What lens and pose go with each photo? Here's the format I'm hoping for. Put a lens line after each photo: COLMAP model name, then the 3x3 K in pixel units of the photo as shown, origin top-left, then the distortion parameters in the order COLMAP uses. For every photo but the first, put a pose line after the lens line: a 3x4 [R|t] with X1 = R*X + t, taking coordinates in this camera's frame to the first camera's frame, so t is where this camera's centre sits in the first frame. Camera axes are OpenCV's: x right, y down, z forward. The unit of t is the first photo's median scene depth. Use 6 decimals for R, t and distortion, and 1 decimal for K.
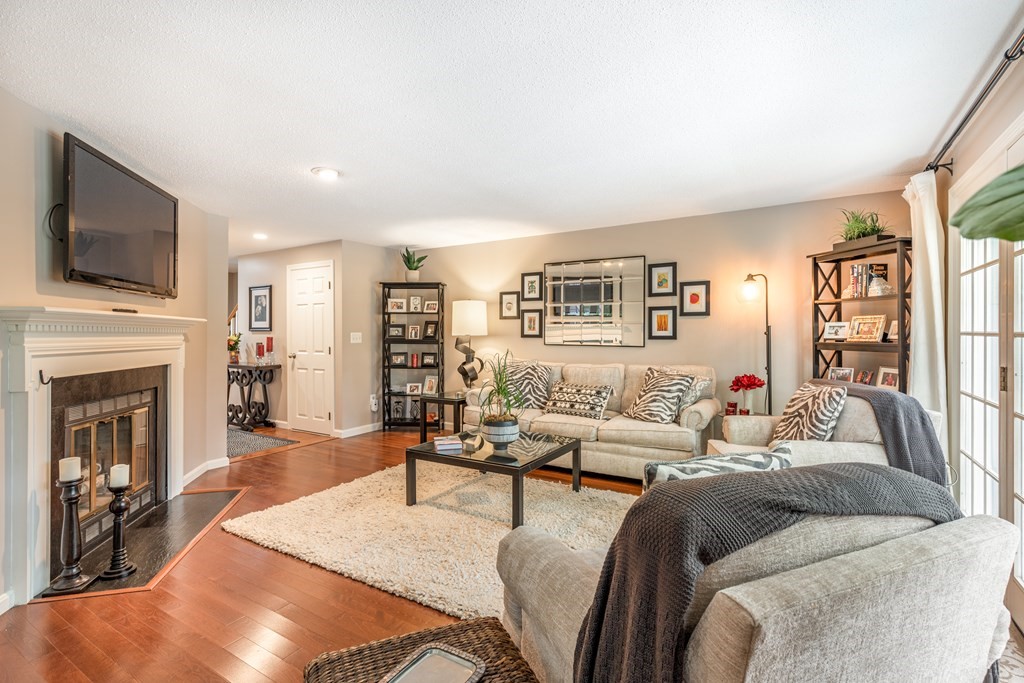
lens RADIAL K [[500.9, 0, 513.2], [0, 500.9, 323.5], [0, 0, 1]] dist [-0.000401, -0.000022]
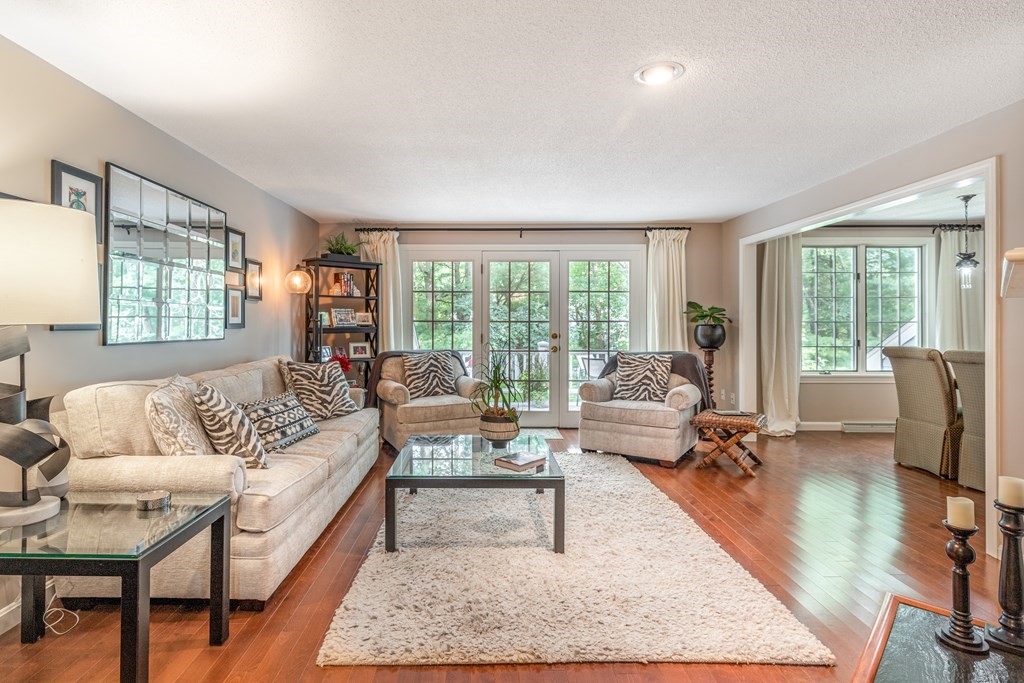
lens RADIAL K [[500.9, 0, 513.2], [0, 500.9, 323.5], [0, 0, 1]] dist [-0.000401, -0.000022]
pose [[-0.569419, 0.010849, 0.821976, -0.614575], [0.007201, 0.999940, -0.008210, 0.036296], [-0.822016, 0.001244, -0.569463, 1.165052]]
